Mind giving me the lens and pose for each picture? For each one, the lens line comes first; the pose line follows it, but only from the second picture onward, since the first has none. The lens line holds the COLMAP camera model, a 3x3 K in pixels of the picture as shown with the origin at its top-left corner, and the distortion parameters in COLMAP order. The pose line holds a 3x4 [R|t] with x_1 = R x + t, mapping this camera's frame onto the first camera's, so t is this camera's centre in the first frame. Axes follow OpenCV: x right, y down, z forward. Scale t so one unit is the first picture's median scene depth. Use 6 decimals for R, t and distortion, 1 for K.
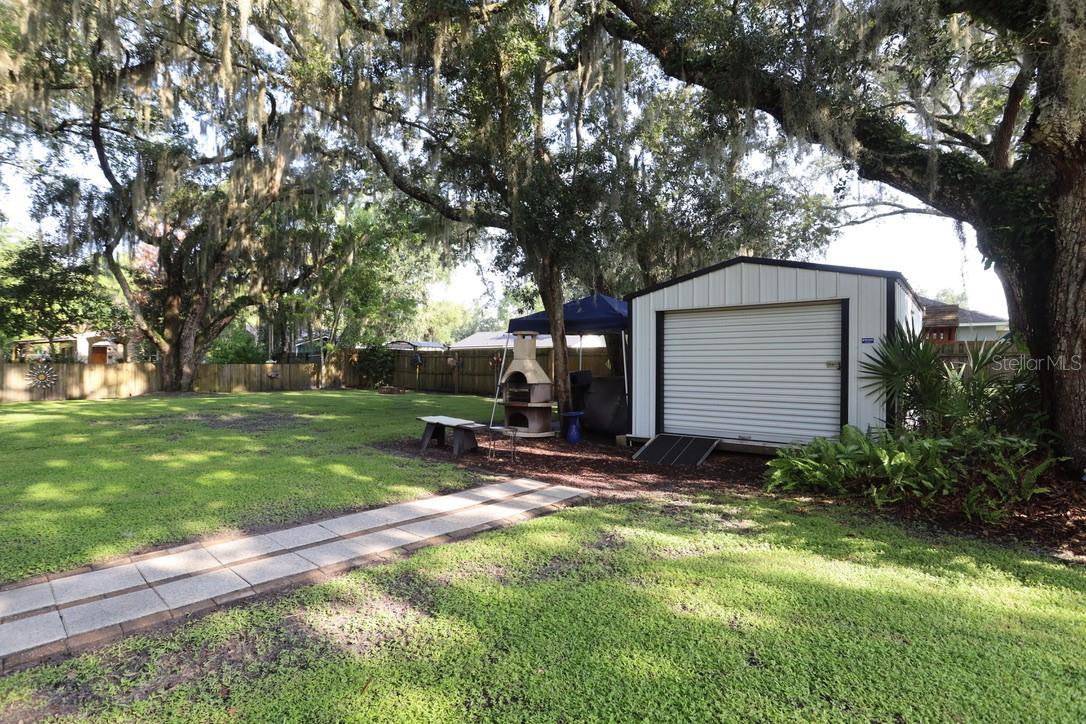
lens RADIAL K [[540.1, 0, 533.1], [0, 540.1, 359.5], [0, 0, 1]] dist [-0.053174, 0.019086]
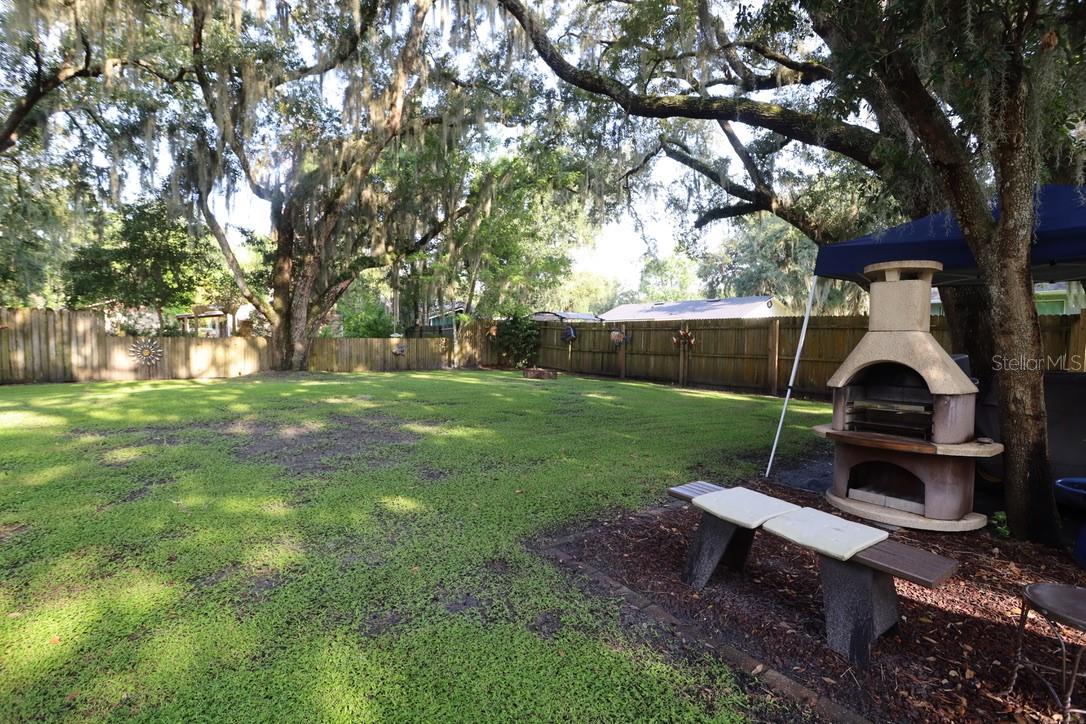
lens RADIAL K [[540.1, 0, 533.6], [0, 540.1, 367.3], [0, 0, 1]] dist [-0.053174, 0.019086]
pose [[0.971071, 0.016628, -0.238210, -0.099897], [-0.002135, 0.998137, 0.060969, 0.001304], [0.238780, -0.058696, 0.969298, 0.283865]]
